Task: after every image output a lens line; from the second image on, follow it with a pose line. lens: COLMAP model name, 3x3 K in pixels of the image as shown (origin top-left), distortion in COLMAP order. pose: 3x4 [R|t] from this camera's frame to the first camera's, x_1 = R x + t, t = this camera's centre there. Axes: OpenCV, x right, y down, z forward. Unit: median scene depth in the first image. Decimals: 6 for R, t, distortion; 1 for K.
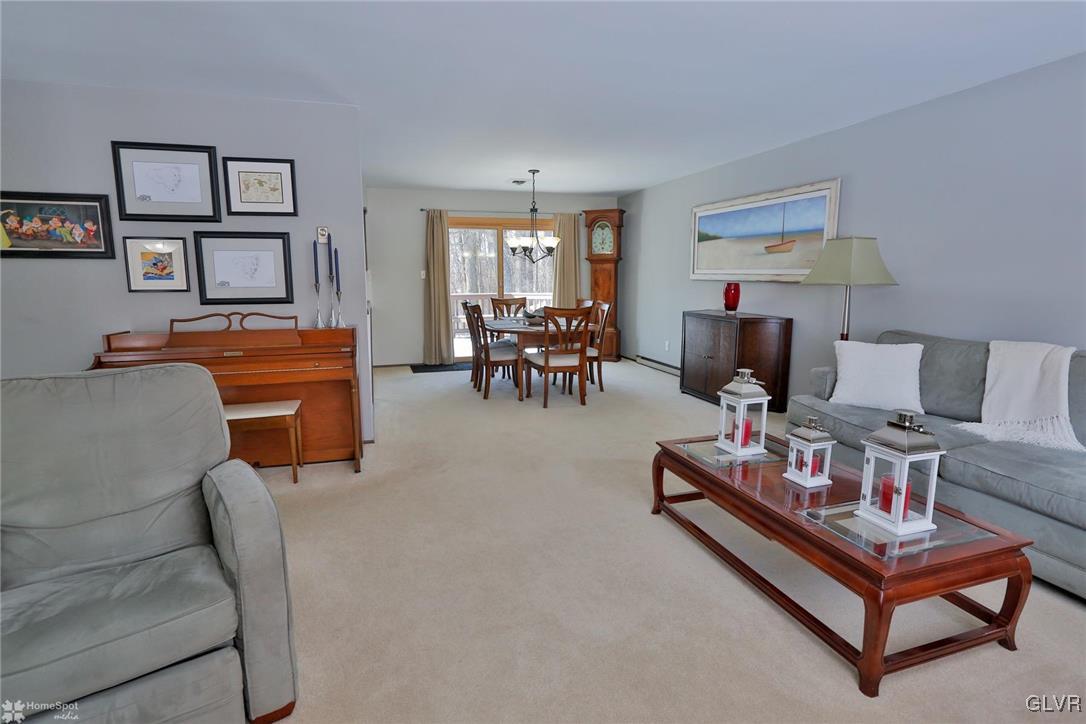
lens RADIAL K [[525.5, 0, 542.8], [0, 525.5, 357.7], [0, 0, 1]] dist [-0.038065, 0.002852]
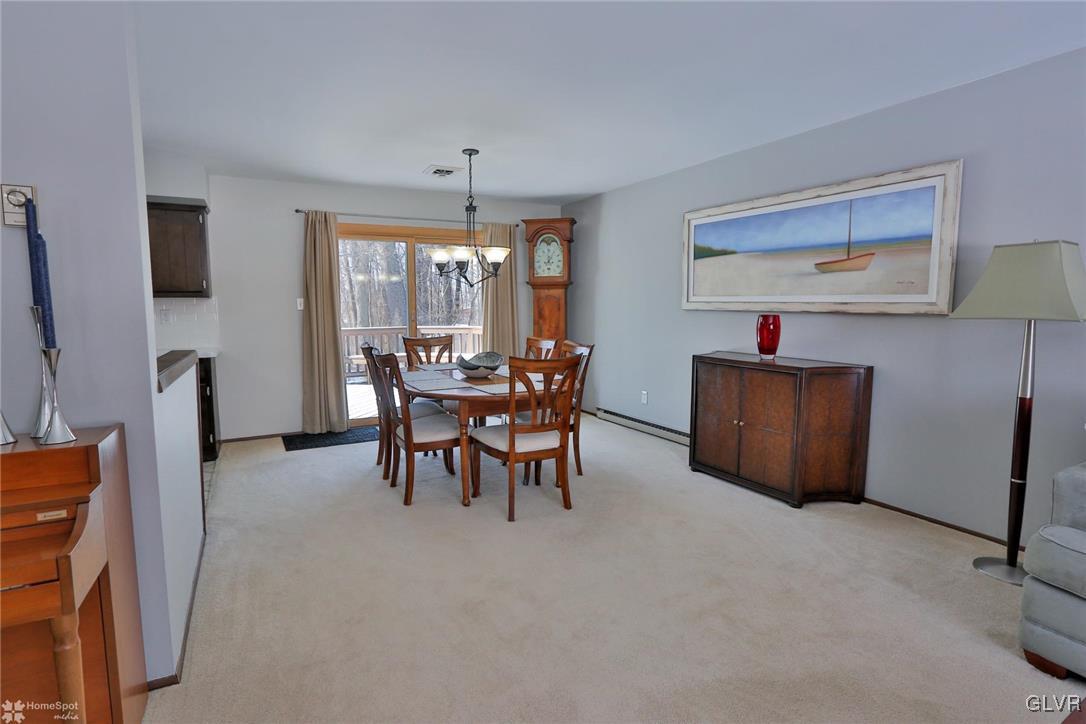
lens RADIAL K [[525.5, 0, 538.3], [0, 525.5, 360.7], [0, 0, 1]] dist [-0.038065, 0.002852]
pose [[0.981284, -0.021762, 0.191330, -0.065566], [0.030968, 0.998495, -0.045254, -0.052079], [-0.190058, 0.050333, 0.980482, 0.330163]]
